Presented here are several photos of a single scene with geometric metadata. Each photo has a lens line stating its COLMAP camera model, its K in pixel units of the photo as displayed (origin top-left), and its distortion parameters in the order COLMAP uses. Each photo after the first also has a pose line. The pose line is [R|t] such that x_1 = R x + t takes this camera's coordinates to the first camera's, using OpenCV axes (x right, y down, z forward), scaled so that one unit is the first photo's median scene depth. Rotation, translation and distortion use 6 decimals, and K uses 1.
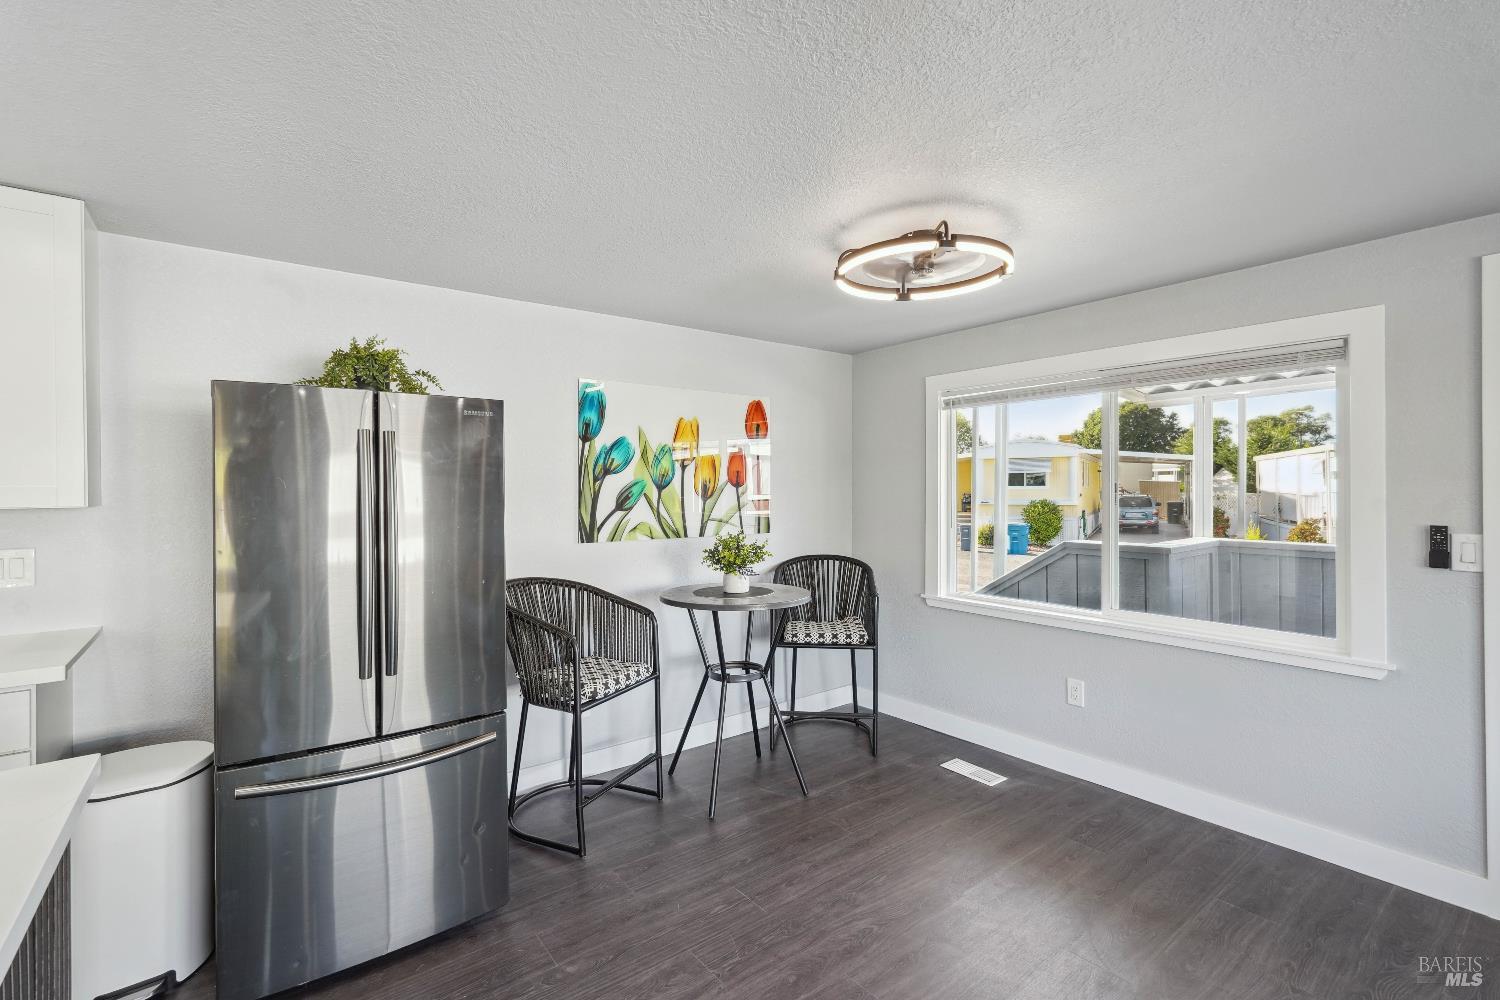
lens RADIAL K [[673.1, 0, 746.9], [0, 673.1, 488.0], [0, 0, 1]] dist [-0.006102, 0.000713]
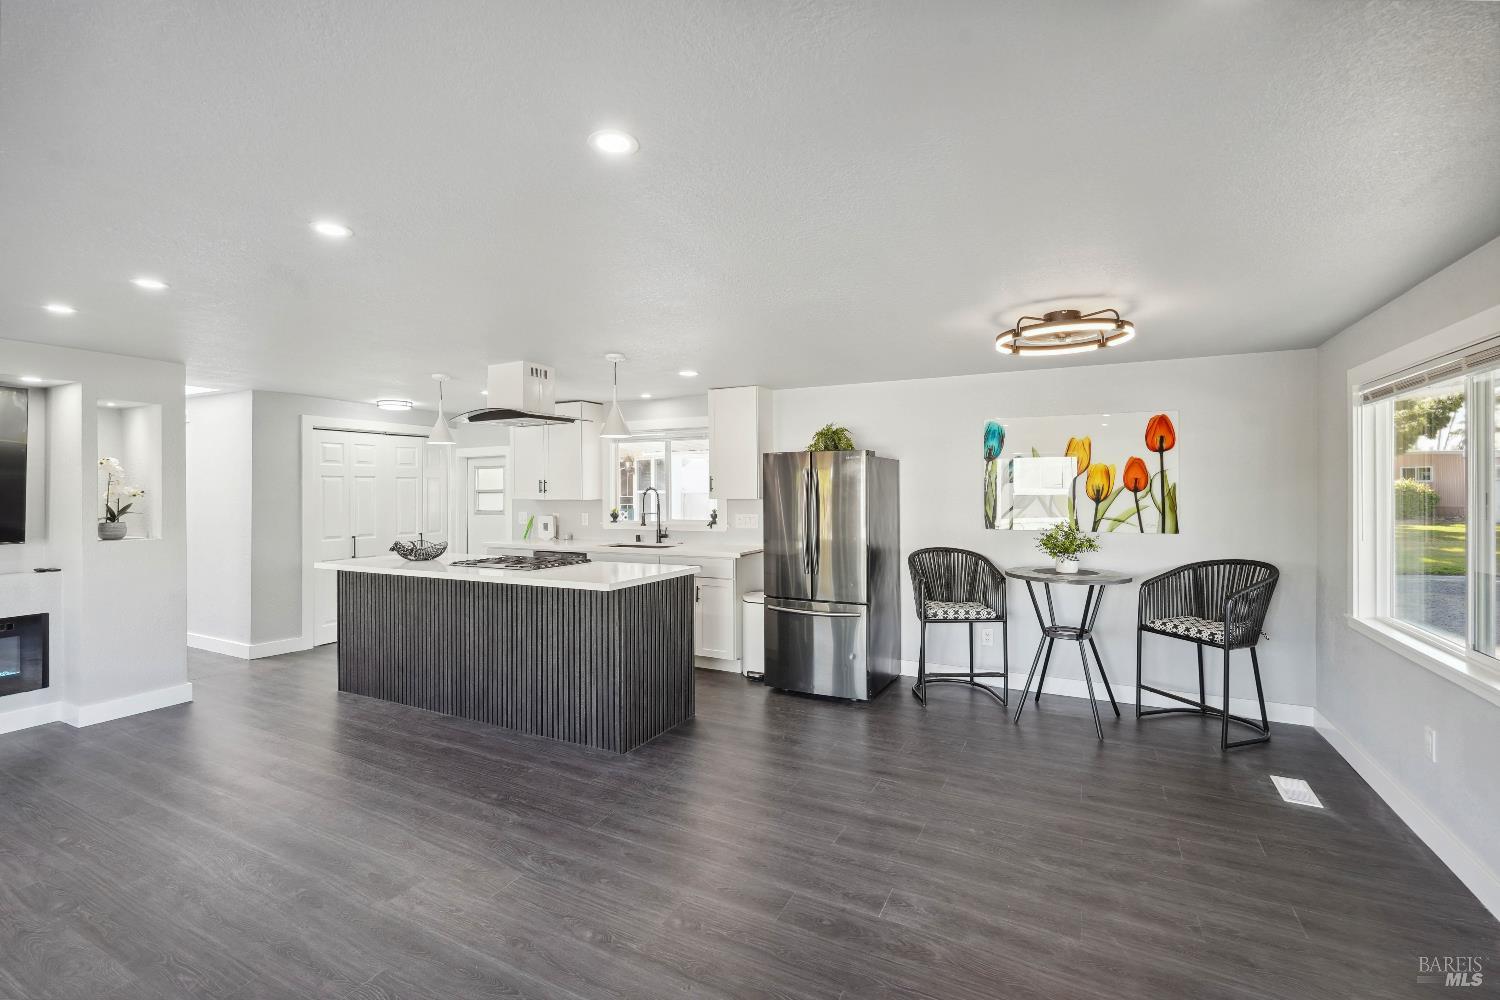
lens RADIAL K [[673.1, 0, 746.9], [0, 673.1, 488.0], [0, 0, 1]] dist [-0.006102, 0.000713]
pose [[0.422947, 0.003379, -0.906148, 0.873536], [0.002105, 0.999987, 0.004712, -0.017378], [0.906152, -0.003900, 0.422935, -0.115232]]
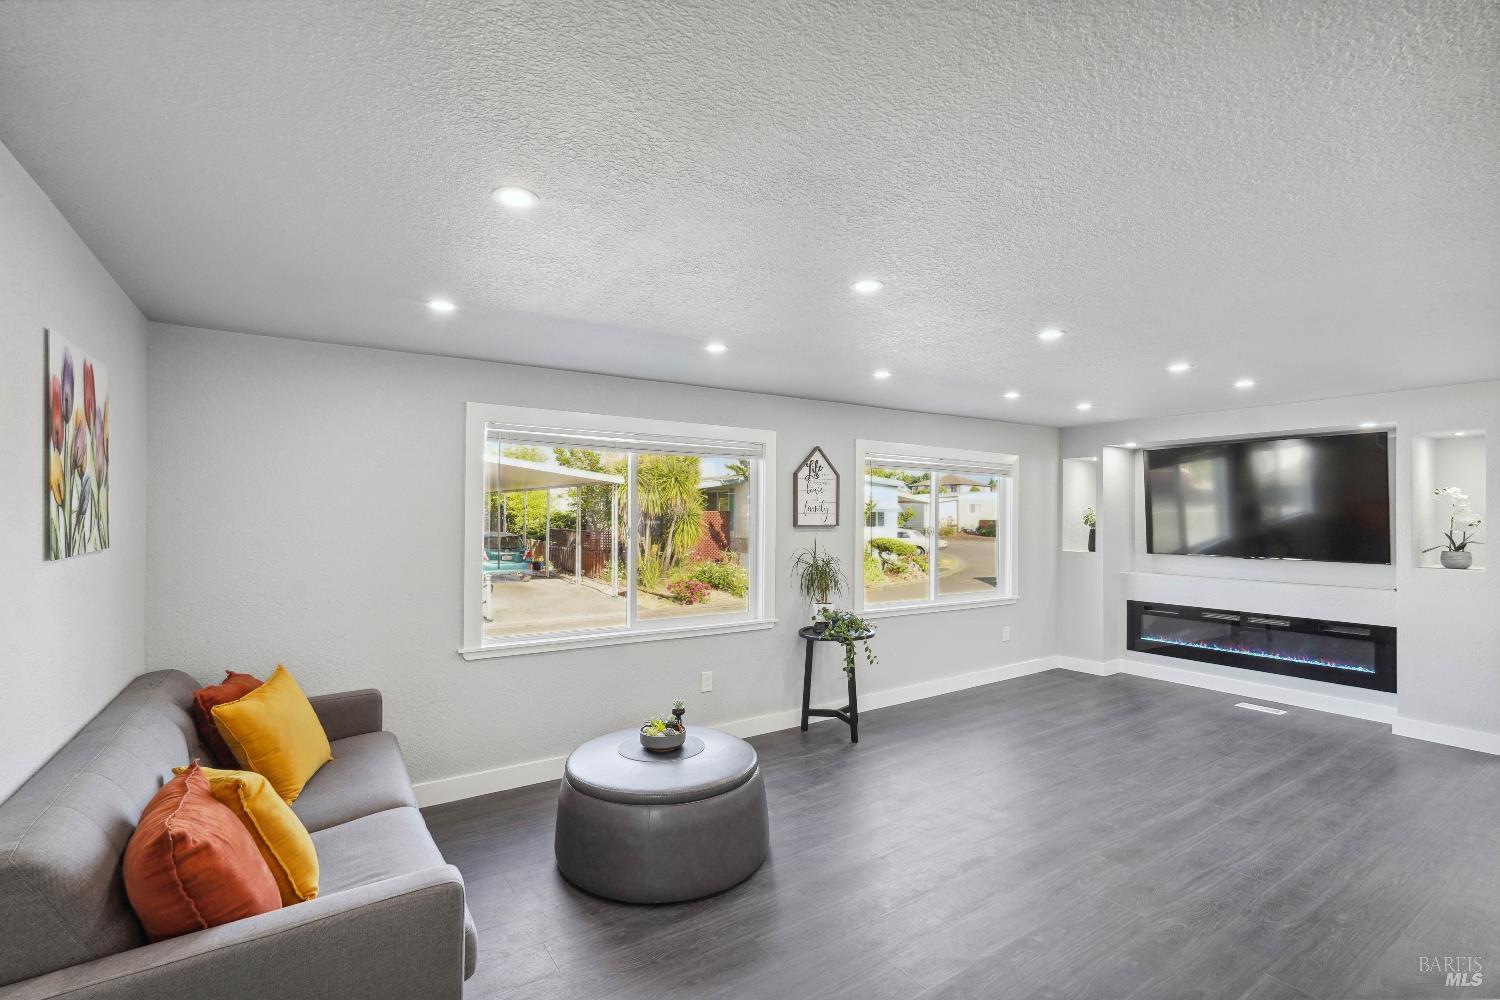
lens RADIAL K [[669.8, 0, 742.5], [0, 669.8, 512.8], [0, 0, 1]] dist [-0.014743, 0.008640]
pose [[-0.997135, 0.001629, 0.075622, 0.466118], [0.001225, 0.999985, -0.005390, -0.017607], [-0.075630, -0.005282, -0.997122, 0.728861]]
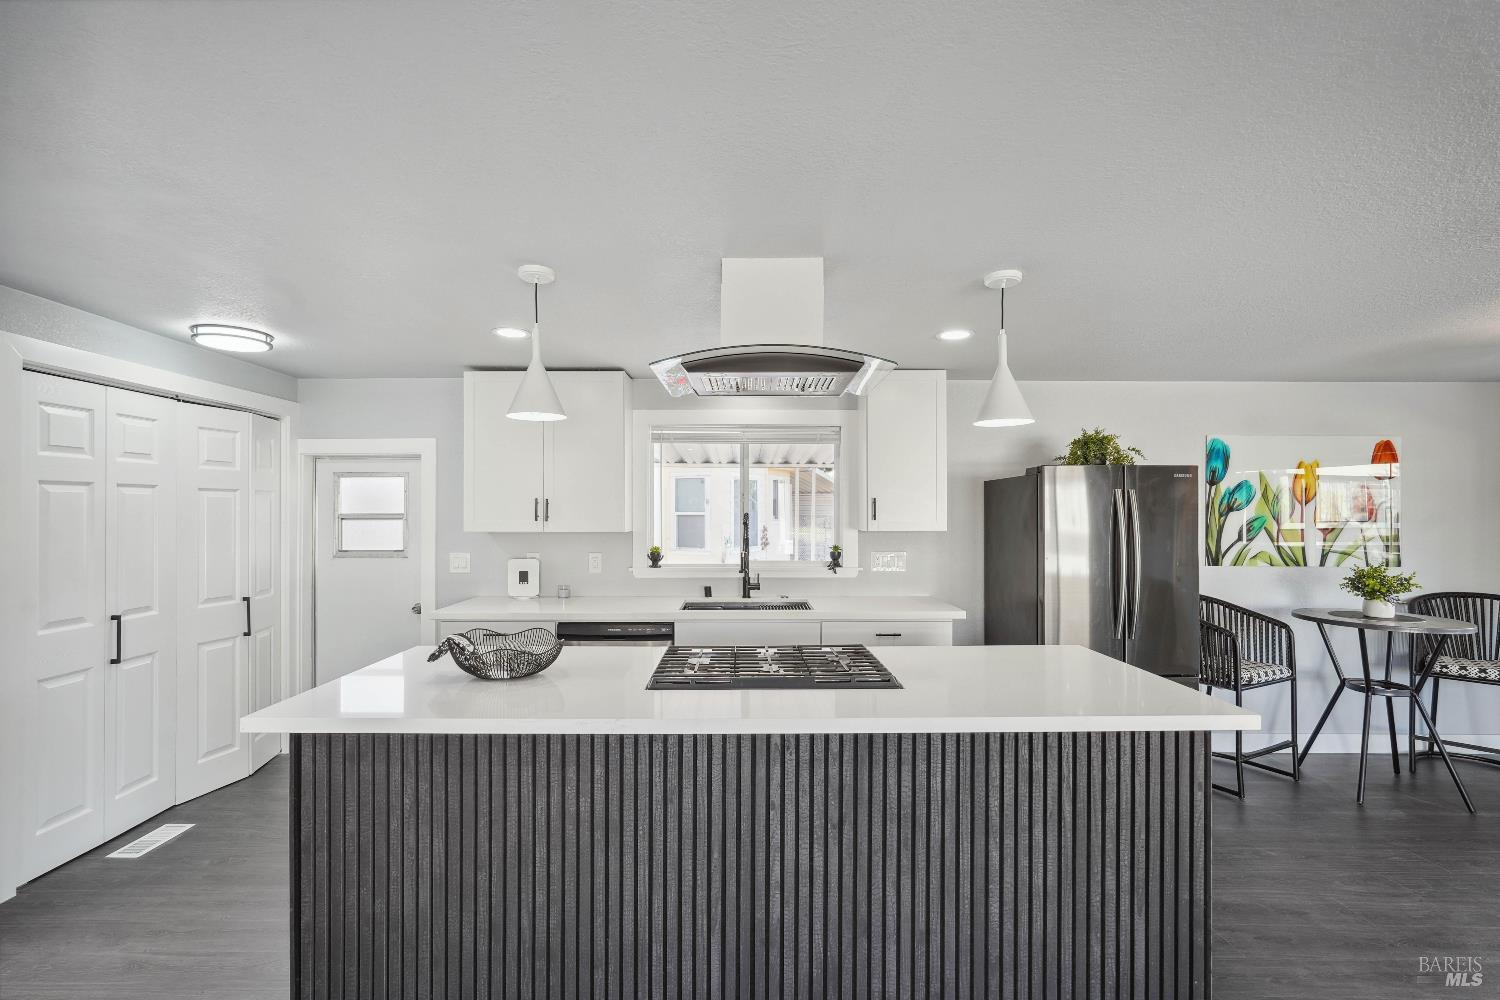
lens RADIAL K [[666.7, 0, 745.7], [0, 666.7, 506.9], [0, 0, 1]] dist [-0.014630, 0.008659]
pose [[0.792263, 0.003668, -0.610168, -0.172335], [-0.007487, 0.999965, -0.003710, -0.017568], [0.610133, 0.007507, 0.792263, -0.509918]]
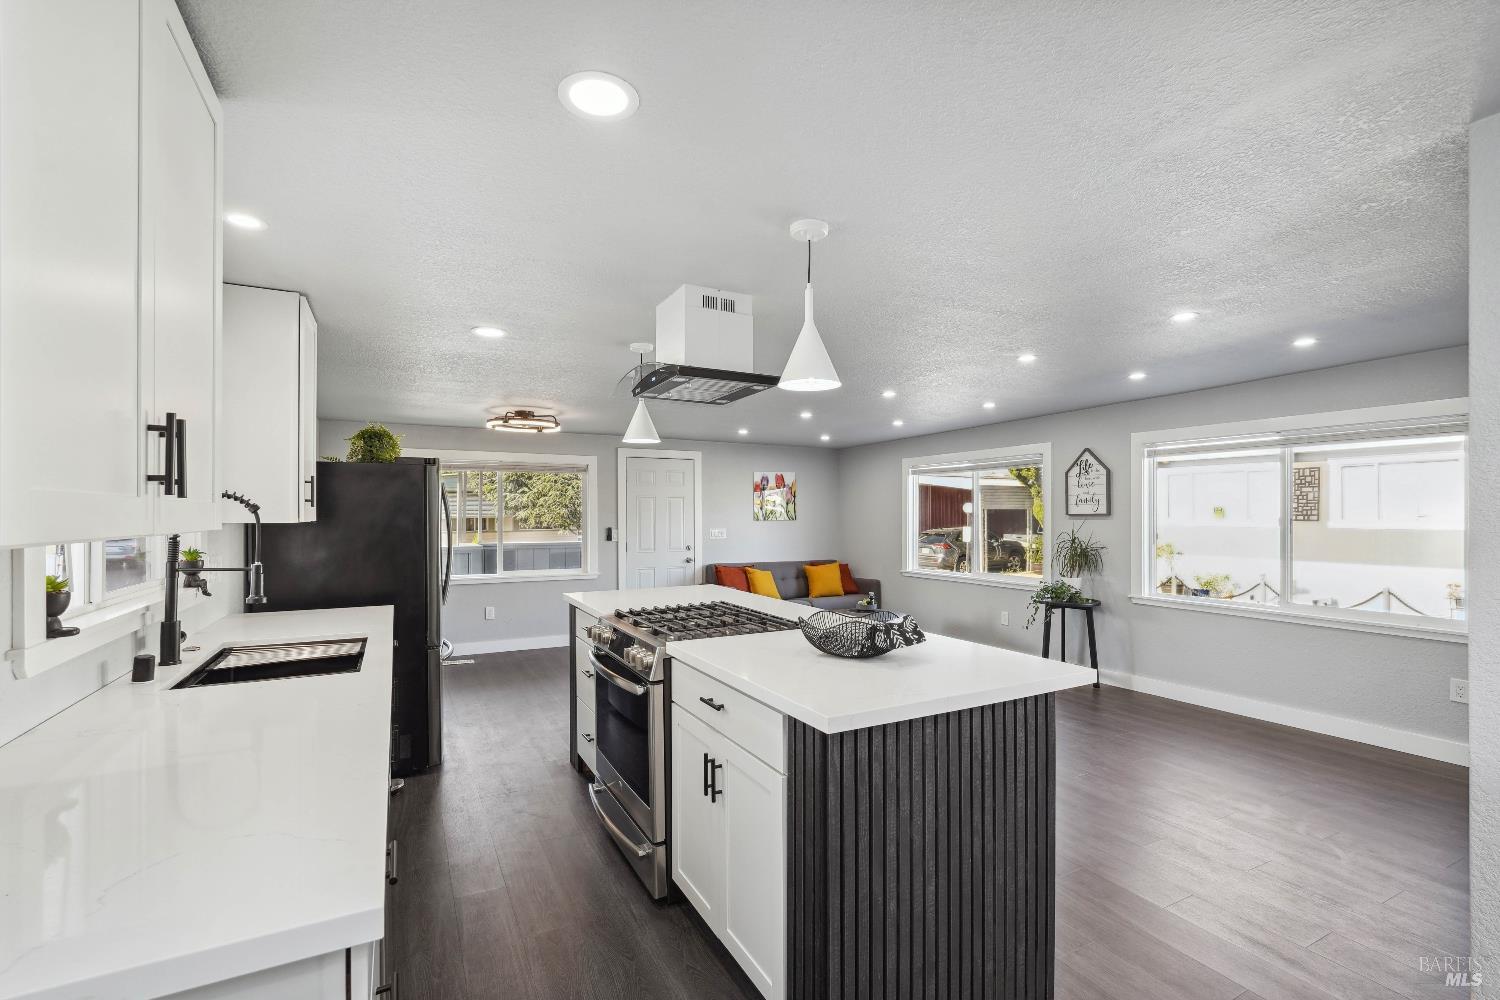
lens RADIAL K [[668.1, 0, 747.3], [0, 668.1, 509.7], [0, 0, 1]] dist [-0.015094, 0.009378]
pose [[0.172034, 0.015929, 0.984962, -1.392926], [0.001599, 0.999863, -0.016449, 0.016479], [-0.985090, 0.004405, 0.171985, -0.147458]]
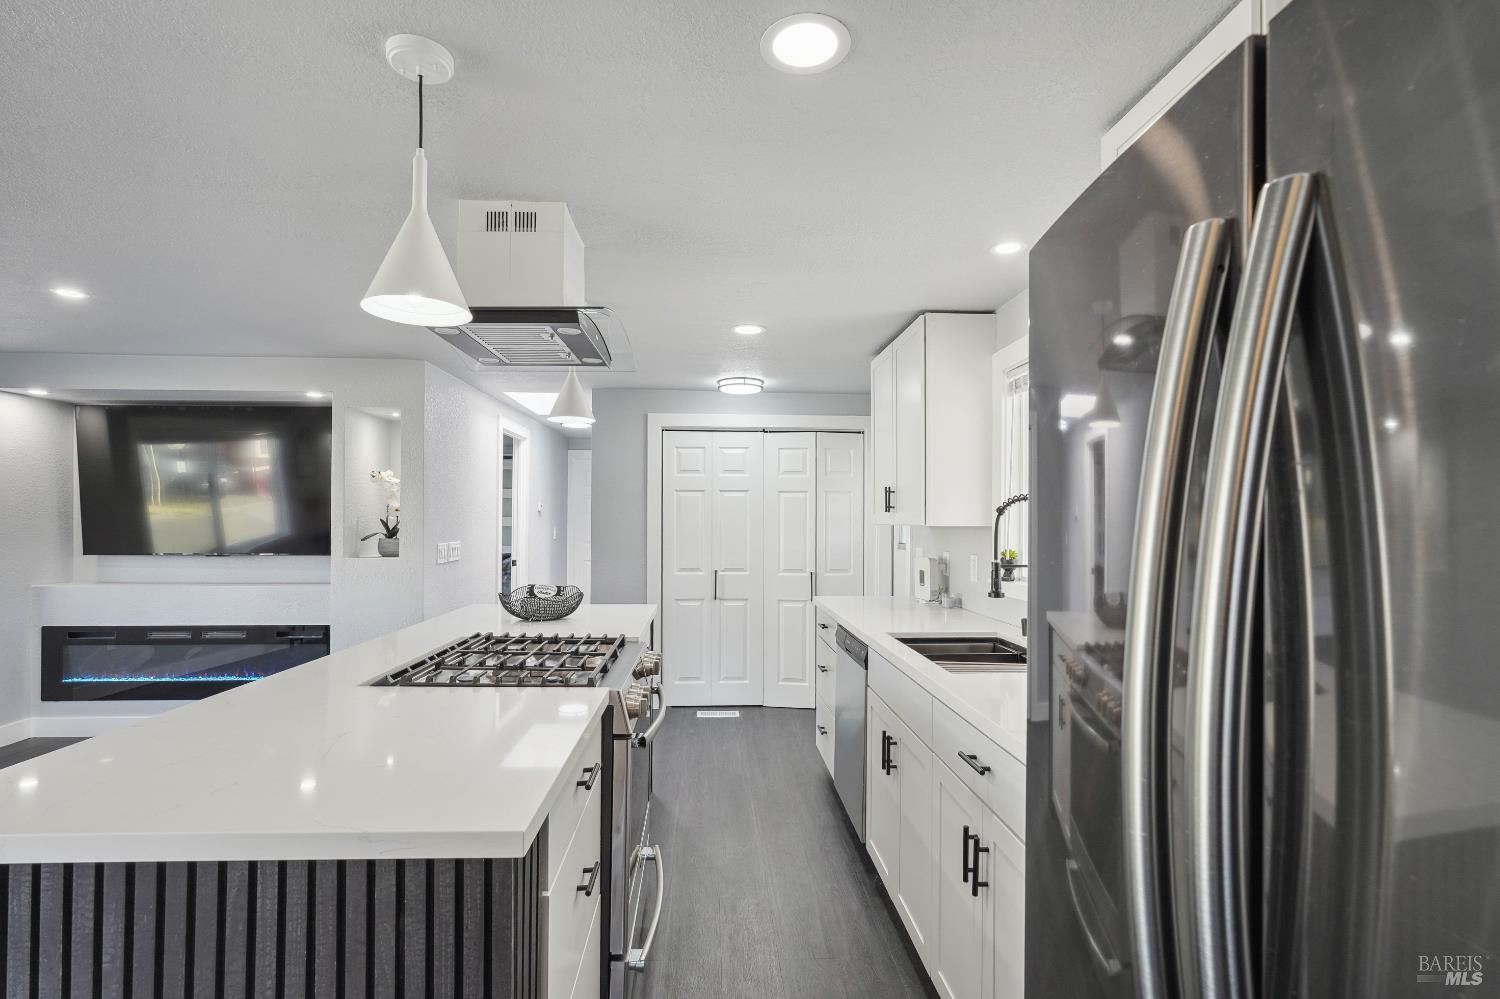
lens RADIAL K [[699.4, 0, 730.1], [0, 699.4, 517.3], [0, 0, 1]] dist [0.004080, 0.001145]
pose [[-0.588095, 0.001263, -0.808791, -0.156575], [-0.000388, 0.999998, 0.001844, 0.011144], [0.808792, 0.001398, -0.588094, 0.590209]]
